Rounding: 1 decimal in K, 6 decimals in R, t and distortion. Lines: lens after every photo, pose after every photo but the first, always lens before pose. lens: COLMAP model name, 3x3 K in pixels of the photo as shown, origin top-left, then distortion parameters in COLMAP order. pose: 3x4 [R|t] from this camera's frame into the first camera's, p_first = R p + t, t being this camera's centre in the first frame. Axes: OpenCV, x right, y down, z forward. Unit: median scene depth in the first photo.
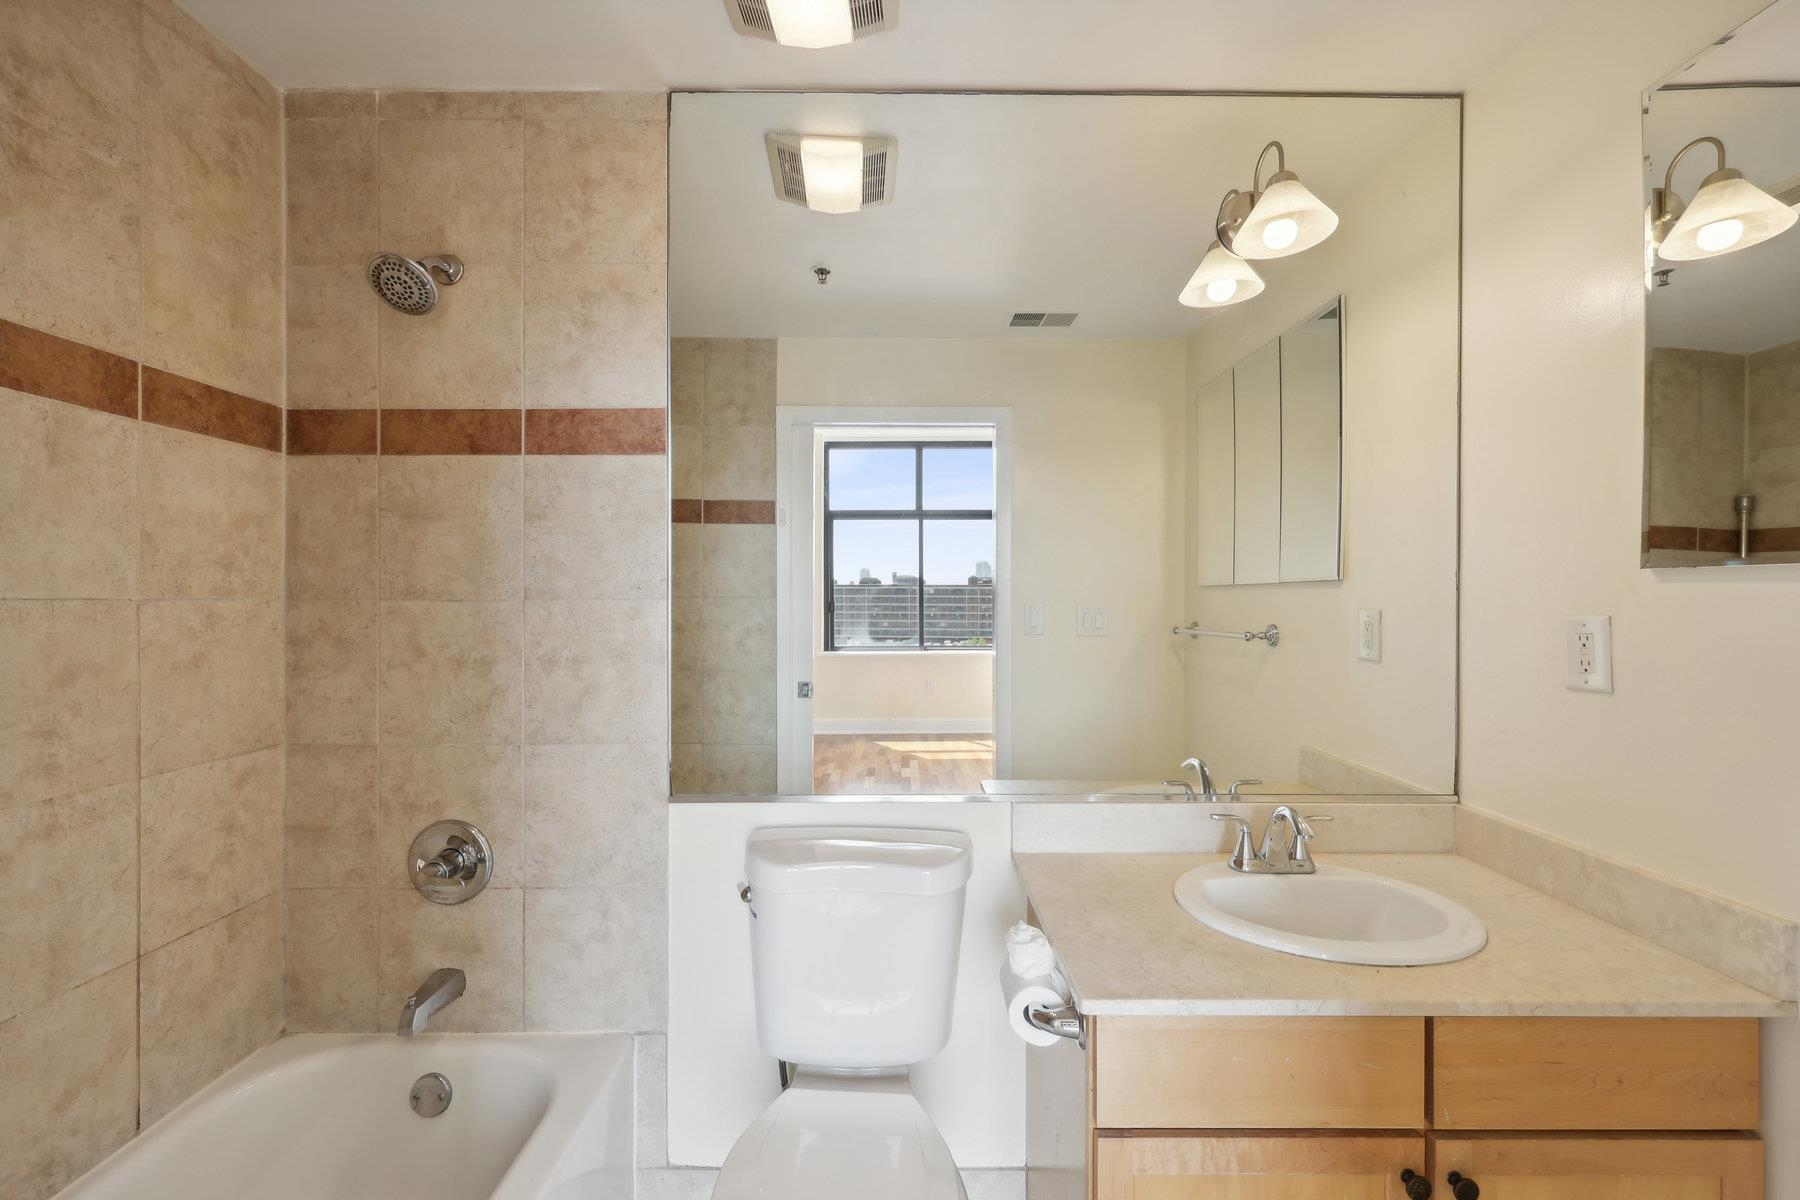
lens RADIAL K [[733.7, 0, 896.6], [0, 733.7, 598.4], [0, 0, 1]] dist [0.002419, -0.000190]
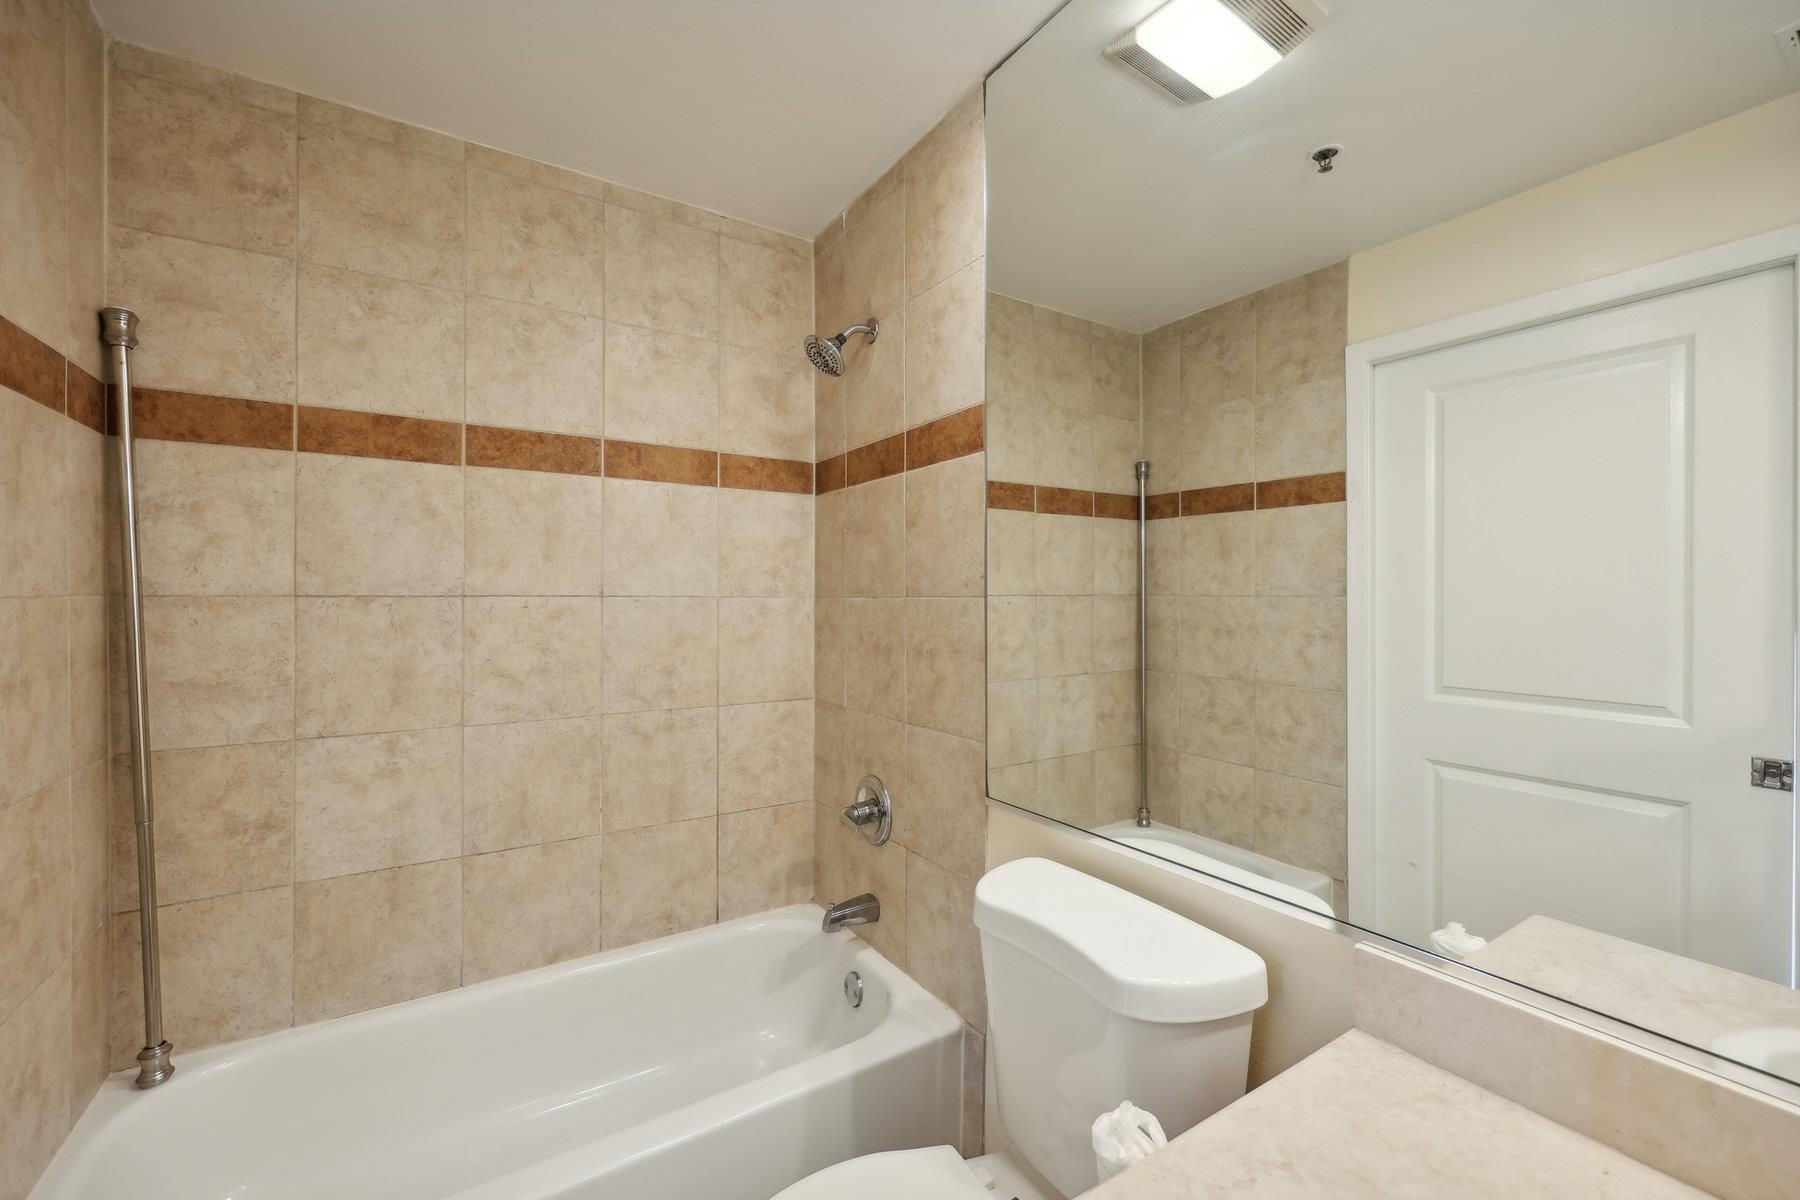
lens RADIAL K [[733.7, 0, 897.9], [0, 733.7, 599.8], [0, 0, 1]] dist [0.002419, -0.000190]
pose [[0.536420, 0.002202, -0.843948, 0.461233], [-0.002134, 0.999997, 0.001253, 0.004342], [0.843948, 0.001129, 0.536423, 0.377489]]
